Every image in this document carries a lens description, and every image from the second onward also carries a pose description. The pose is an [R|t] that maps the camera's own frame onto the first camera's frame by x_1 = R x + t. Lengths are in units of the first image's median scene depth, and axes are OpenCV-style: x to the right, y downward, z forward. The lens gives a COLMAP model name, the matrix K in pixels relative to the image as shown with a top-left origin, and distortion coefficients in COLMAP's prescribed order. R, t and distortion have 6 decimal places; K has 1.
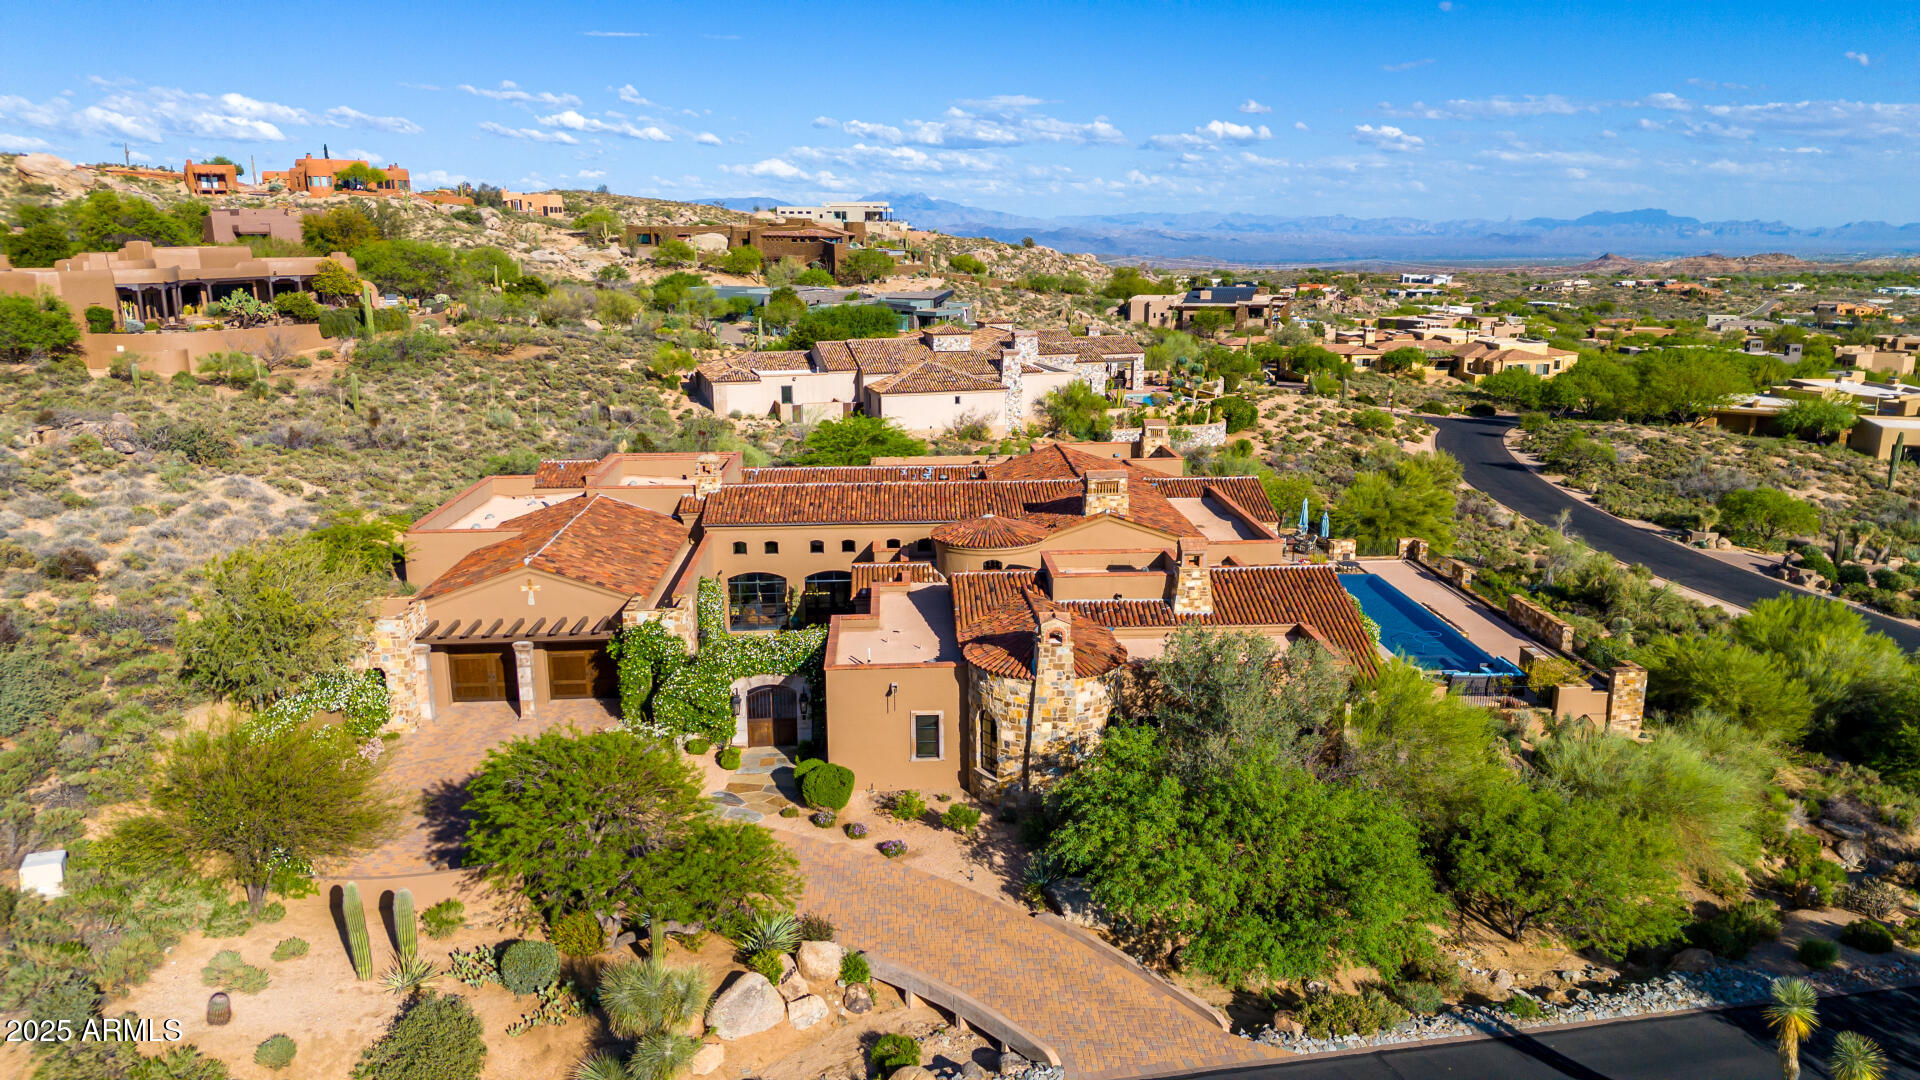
lens RADIAL K [[1337.3, 0, 964.1], [0, 1337.3, 551.3], [0, 0, 1]] dist [0.081007, -0.082310]
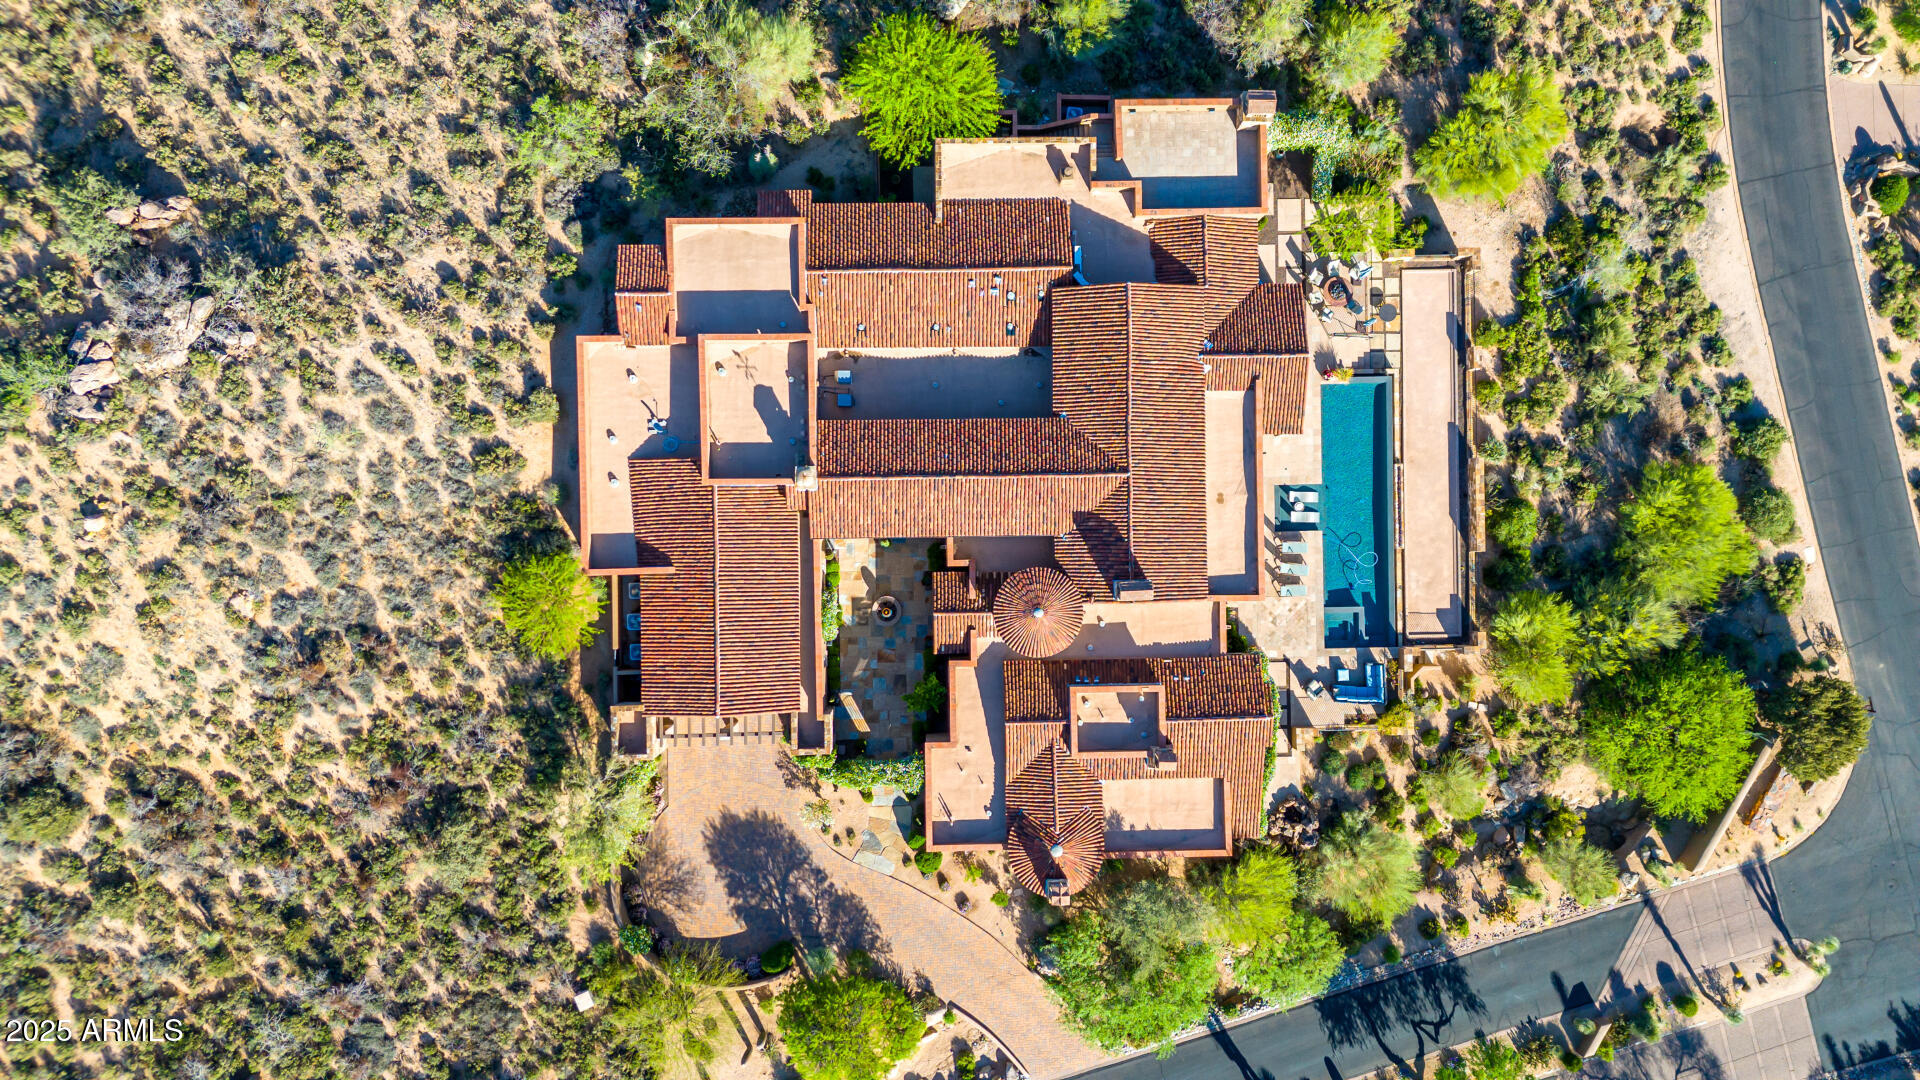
lens RADIAL K [[1337.3, 0, 966.8], [0, 1337.3, 554.6], [0, 0, 1]] dist [0.081007, -0.082310]
pose [[0.998454, 0.042125, 0.036274, -0.046228], [-0.045230, 0.236231, 0.970644, -0.591345], [0.032319, -0.970783, 0.237771, 0.337799]]
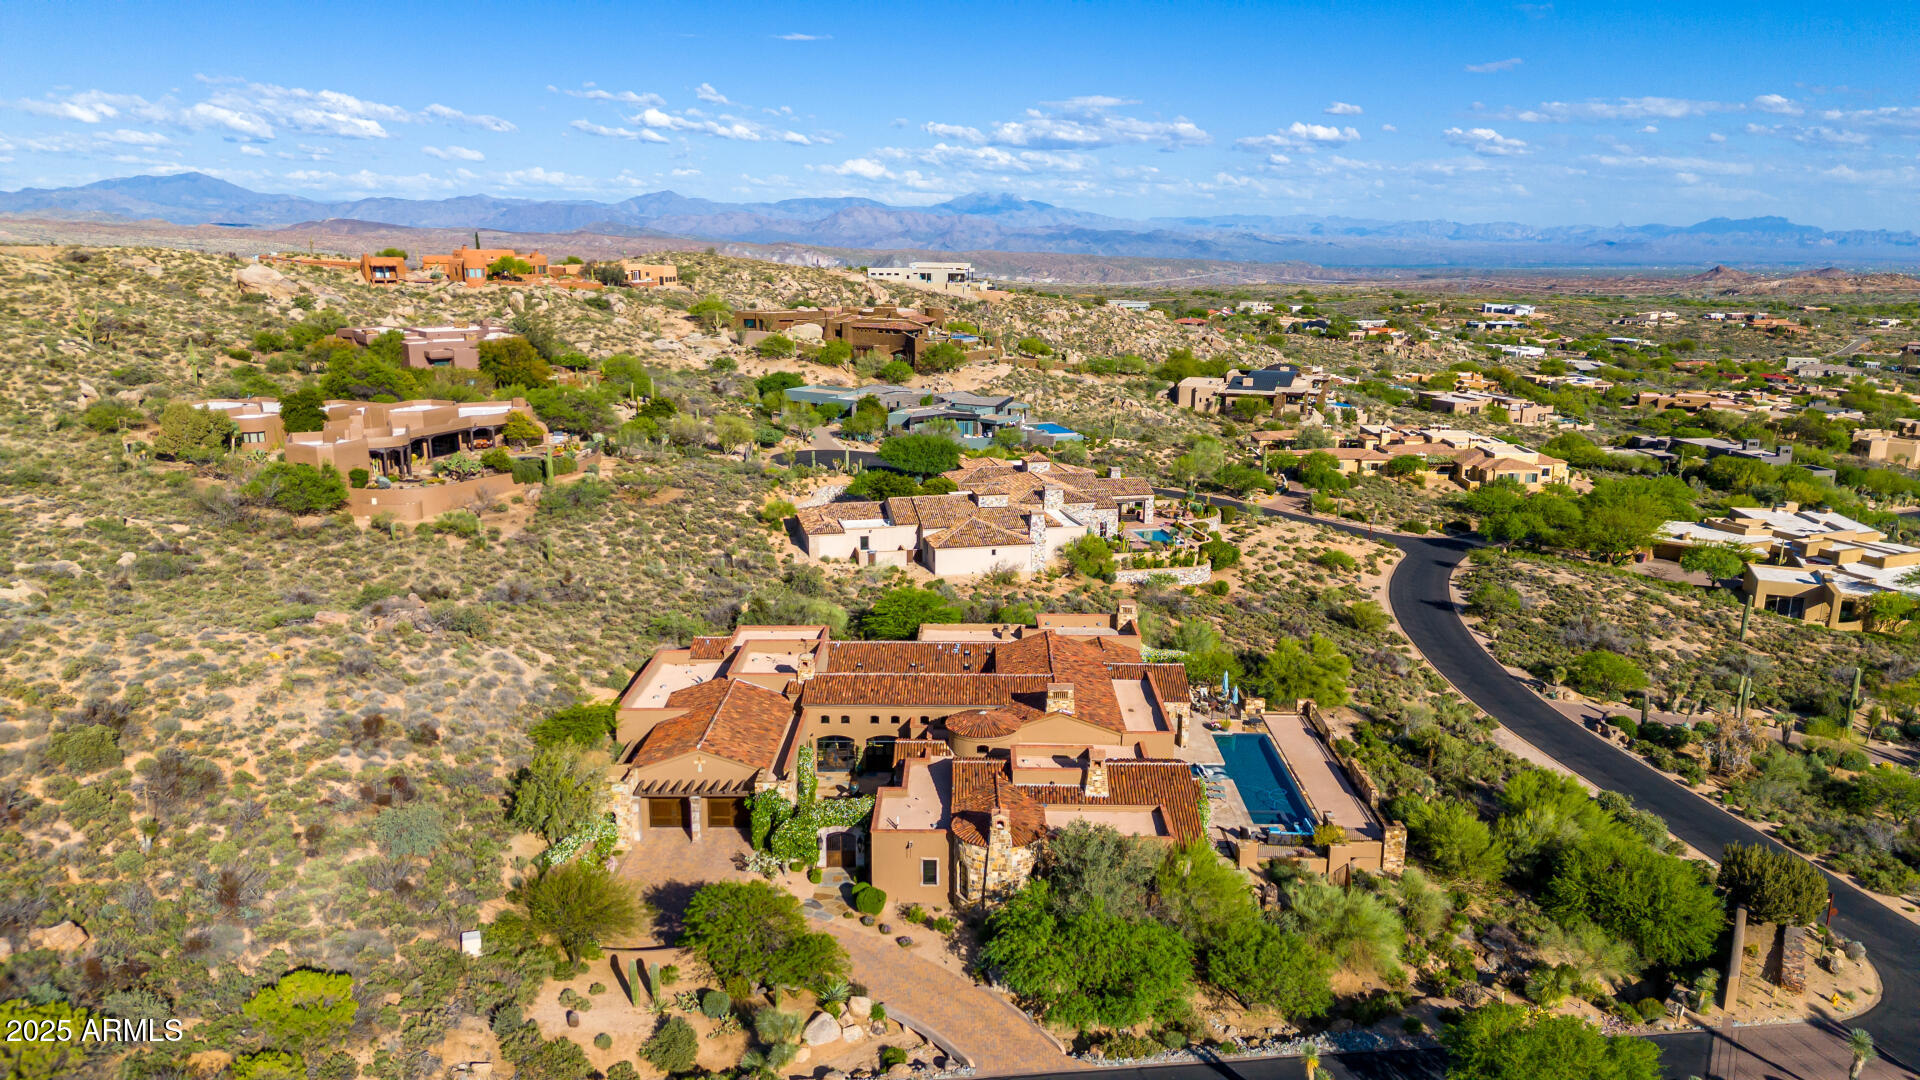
lens RADIAL K [[1337.3, 0, 964.7], [0, 1337.3, 543.8], [0, 0, 1]] dist [0.081007, -0.082310]
pose [[0.997749, 0.025154, -0.062164, 0.040714], [-0.025521, 0.999661, -0.005120, -0.098313], [0.062014, 0.006695, 0.998053, -0.257436]]
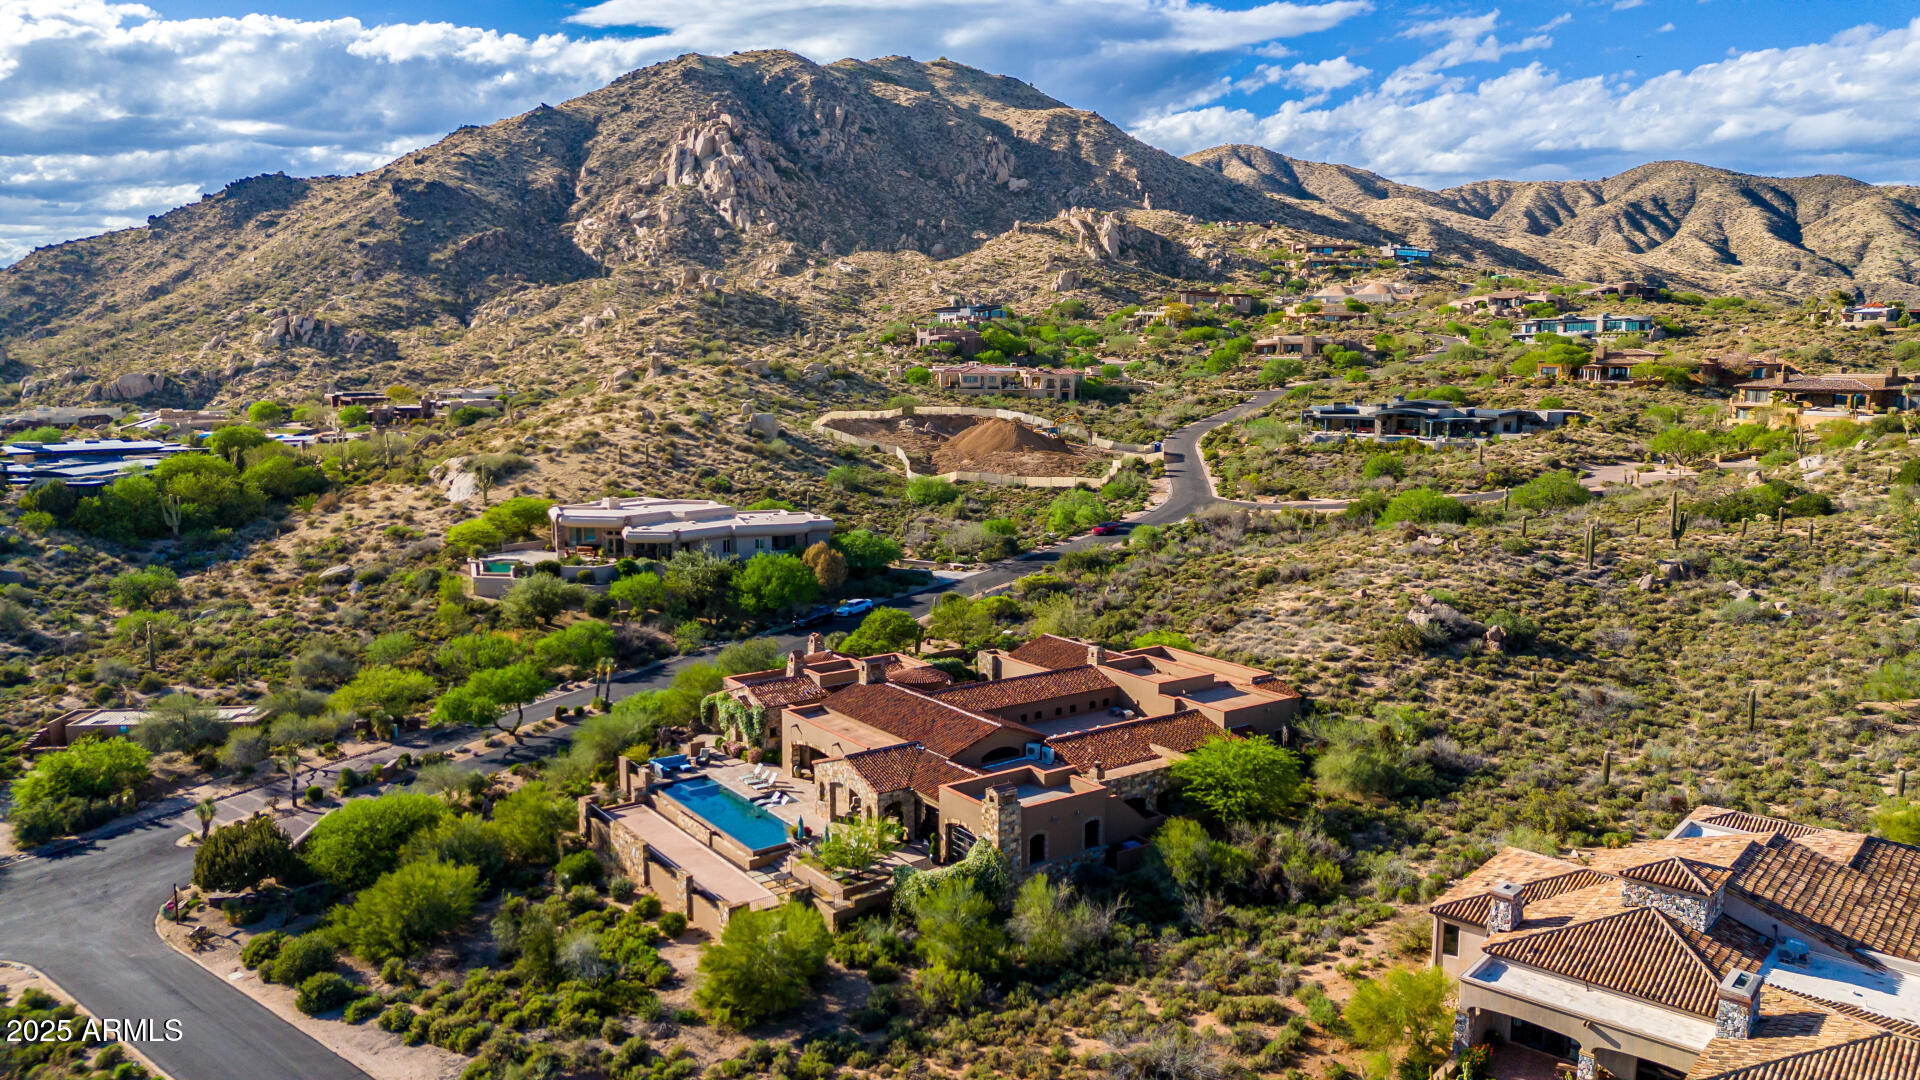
lens RADIAL K [[1337.3, 0, 974.0], [0, 1337.3, 550.9], [0, 0, 1]] dist [0.081007, -0.082310]
pose [[-0.841586, 0.080202, -0.534136, 0.441578], [-0.127513, 0.931459, 0.340771, -0.388414], [0.524856, 0.354897, -0.773676, 1.127704]]
